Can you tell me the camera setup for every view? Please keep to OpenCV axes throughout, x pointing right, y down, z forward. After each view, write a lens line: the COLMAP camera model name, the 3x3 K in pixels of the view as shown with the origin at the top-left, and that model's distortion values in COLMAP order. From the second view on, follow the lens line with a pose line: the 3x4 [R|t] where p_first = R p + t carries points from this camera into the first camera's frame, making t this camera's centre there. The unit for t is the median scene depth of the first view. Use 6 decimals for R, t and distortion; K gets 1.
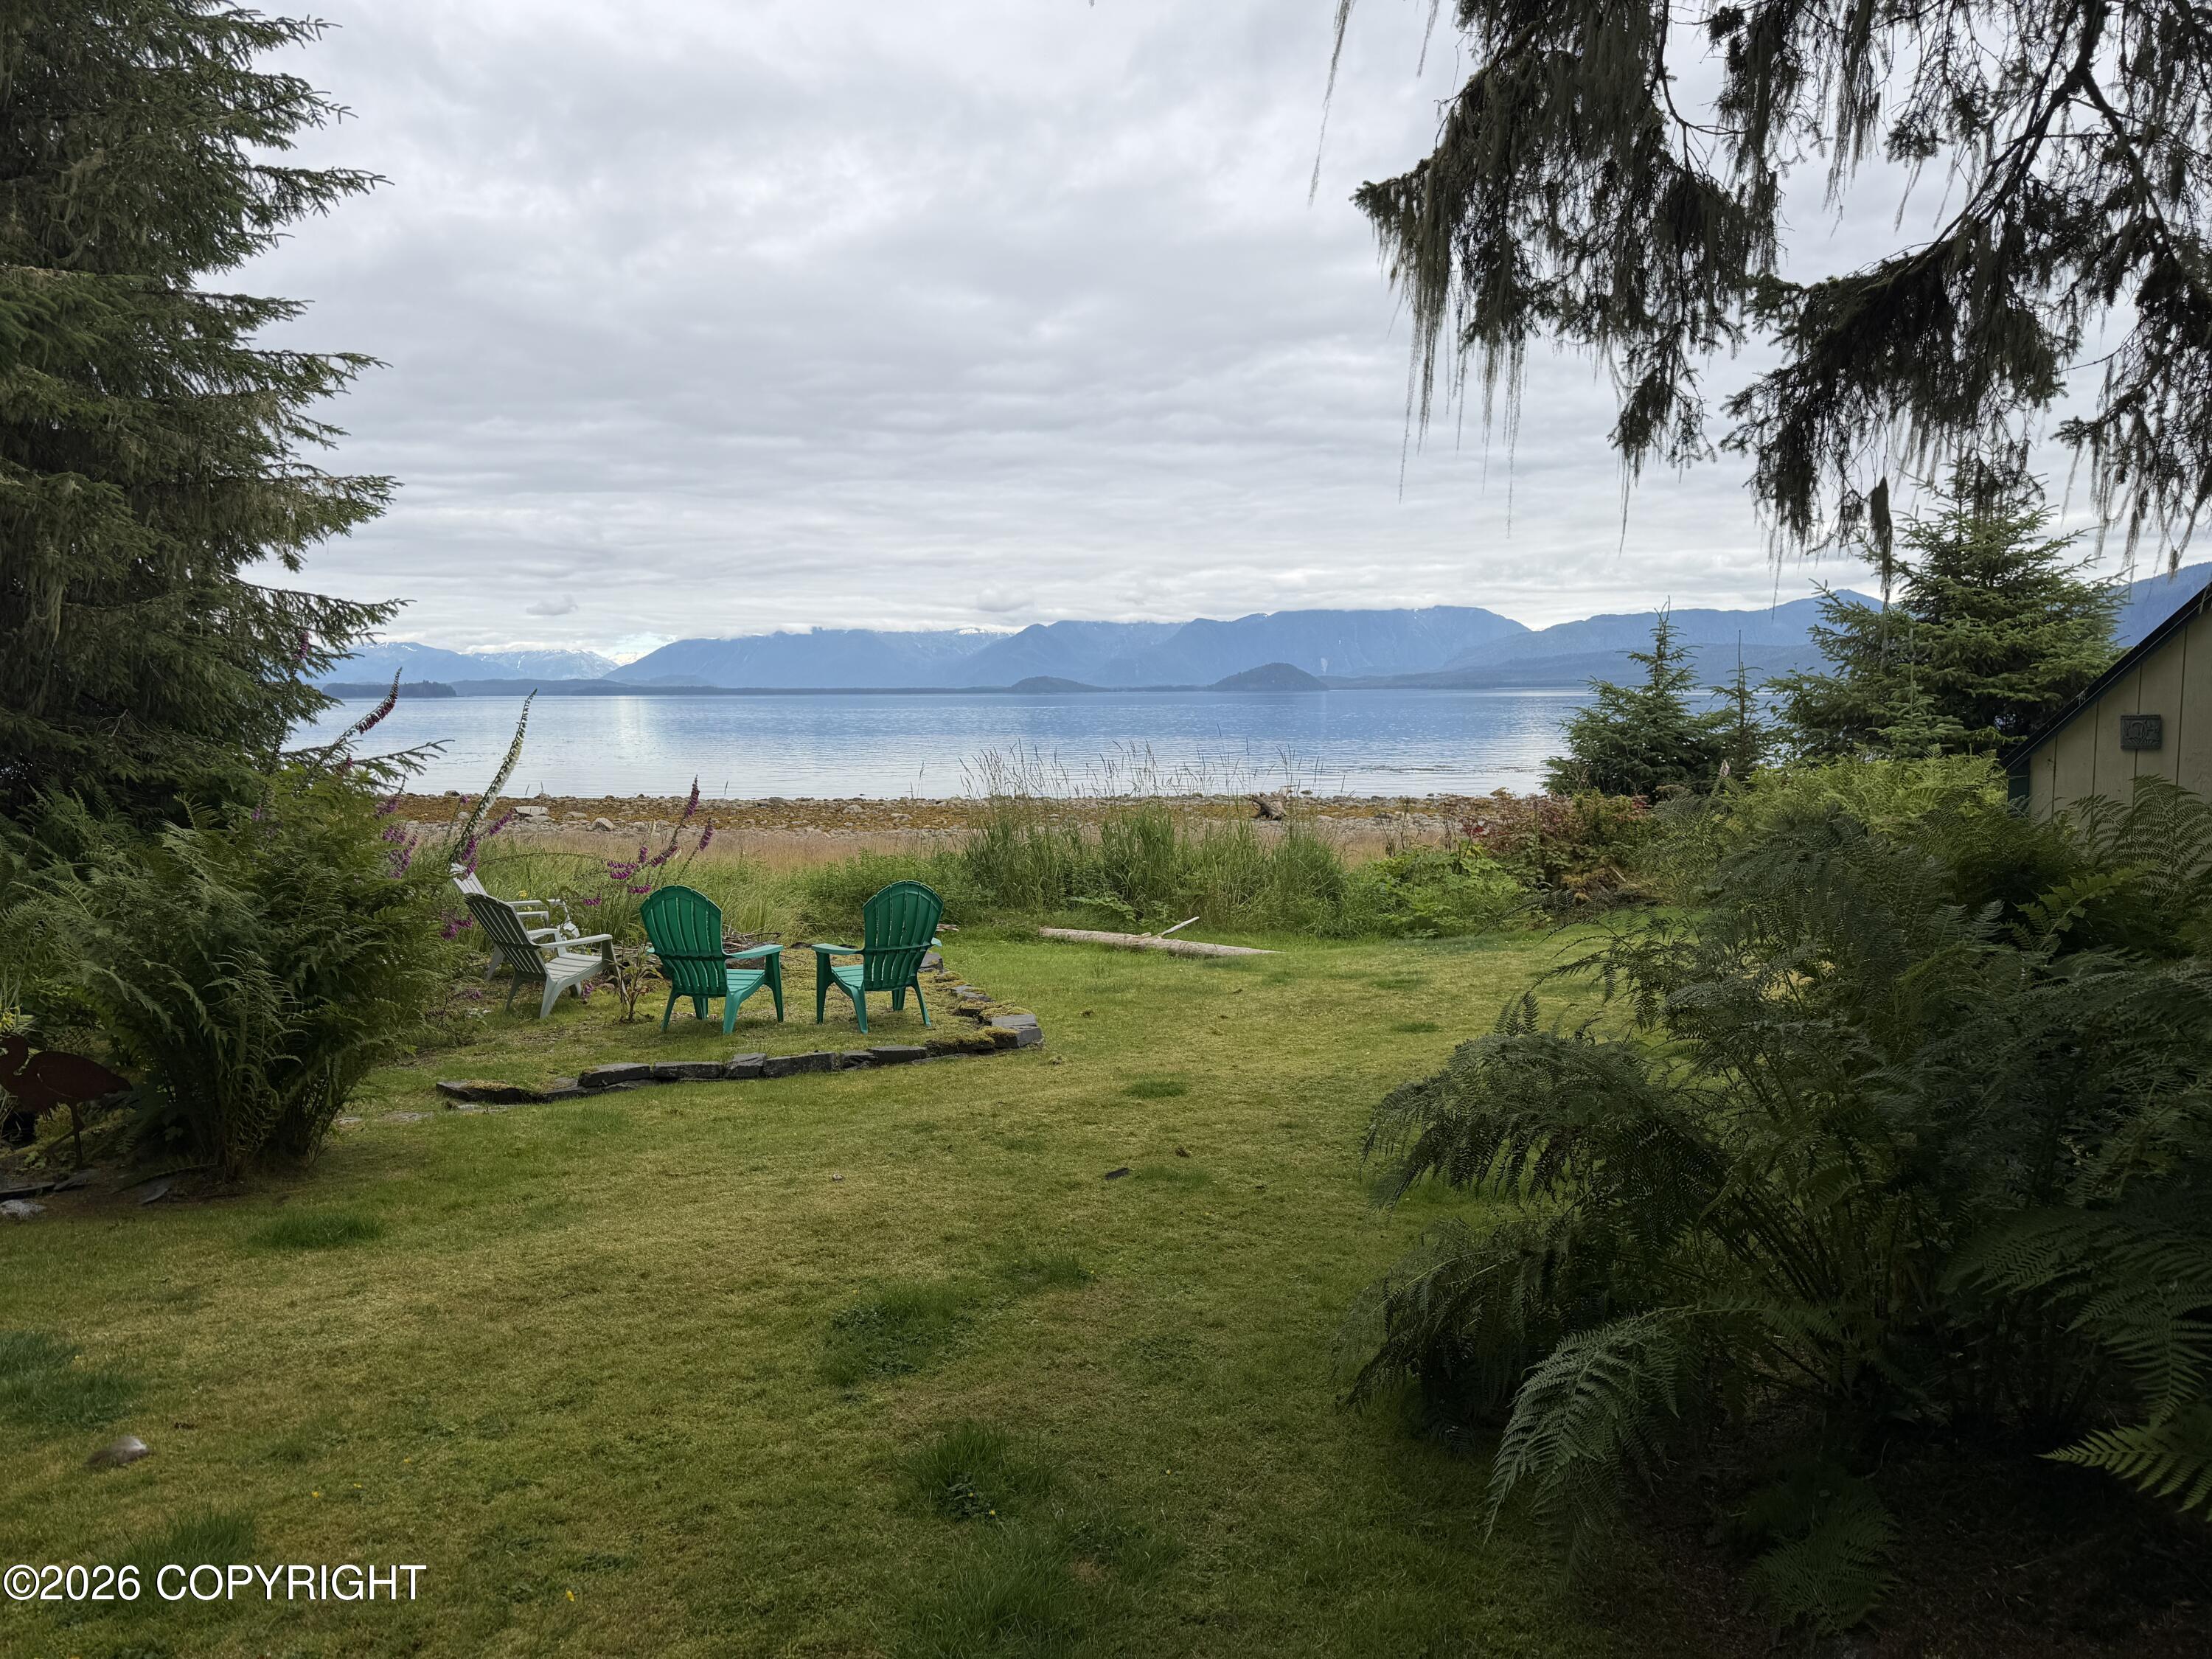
lens RADIAL K [[1555.7, 0, 1120.2], [0, 1555.7, 793.1], [0, 0, 1]] dist [0.070504, 0.001179]
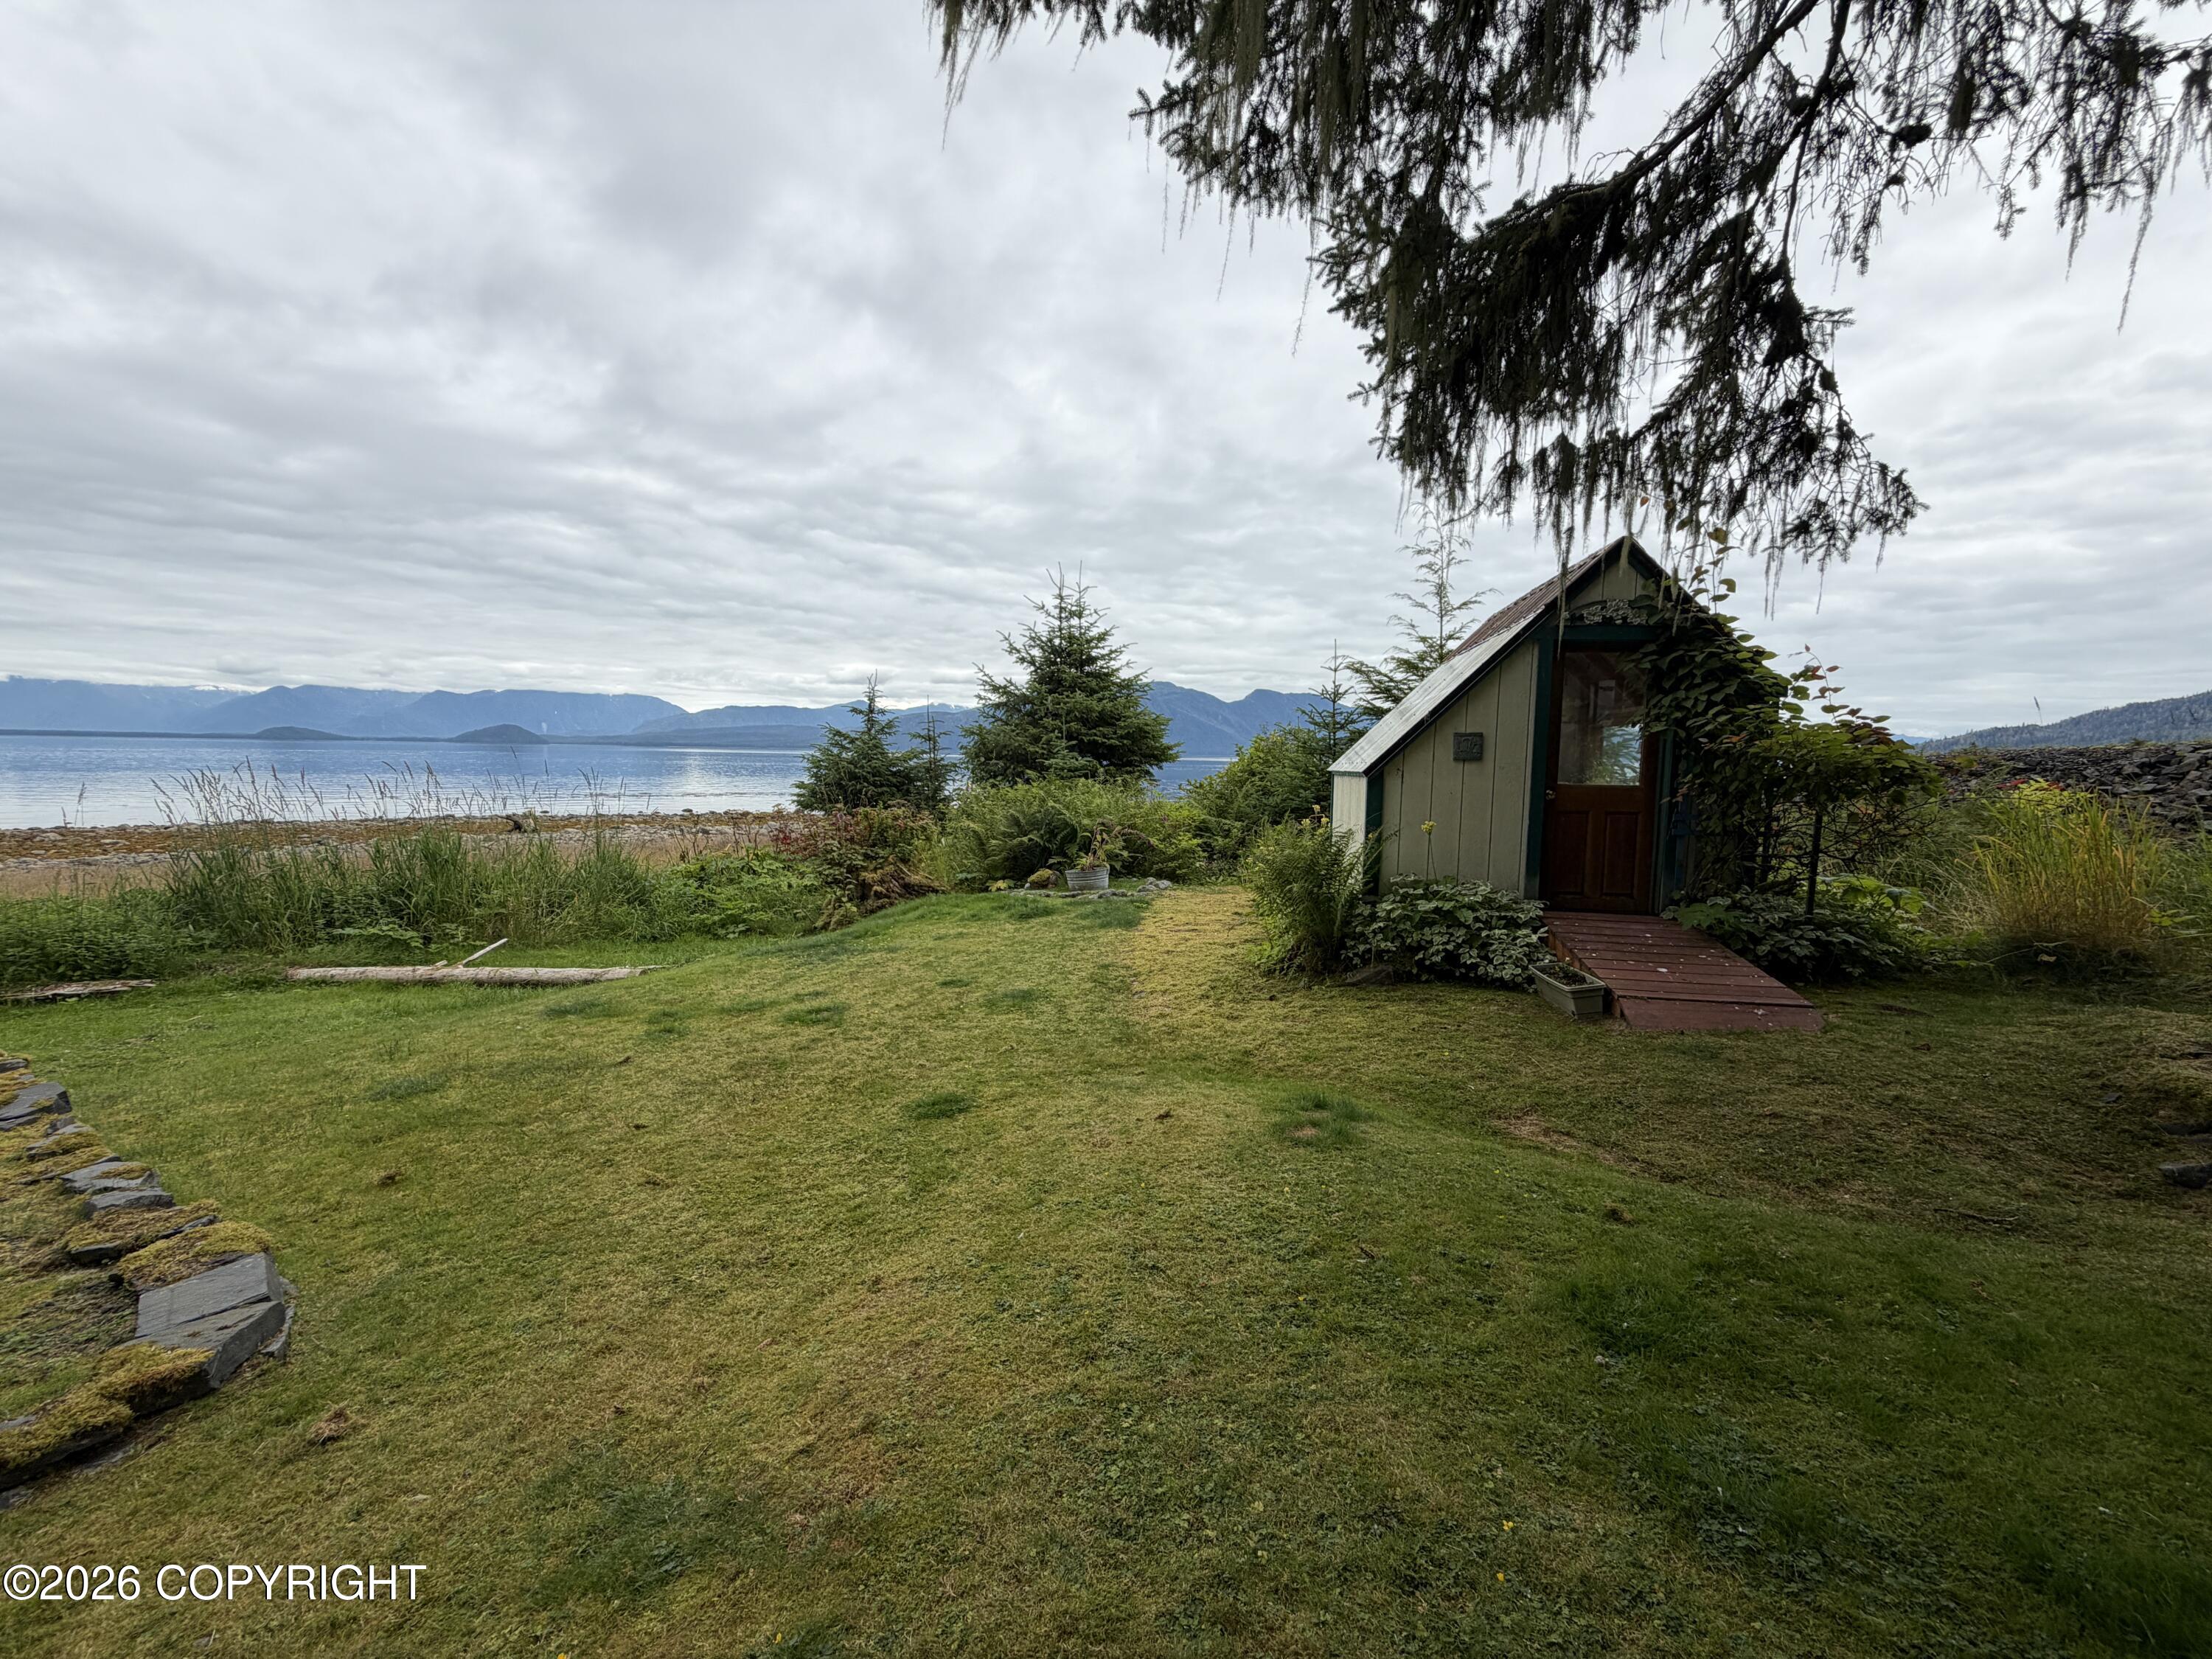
lens RADIAL K [[880.5, 0, 1100.5], [0, 880.5, 826.3], [0, 0, 1]] dist [0.003466, -0.000425]
pose [[0.770728, -0.032169, 0.636352, -0.011838], [0.019216, 0.999444, 0.027251, 0.000098], [-0.636874, -0.008775, 0.770918, 0.299150]]
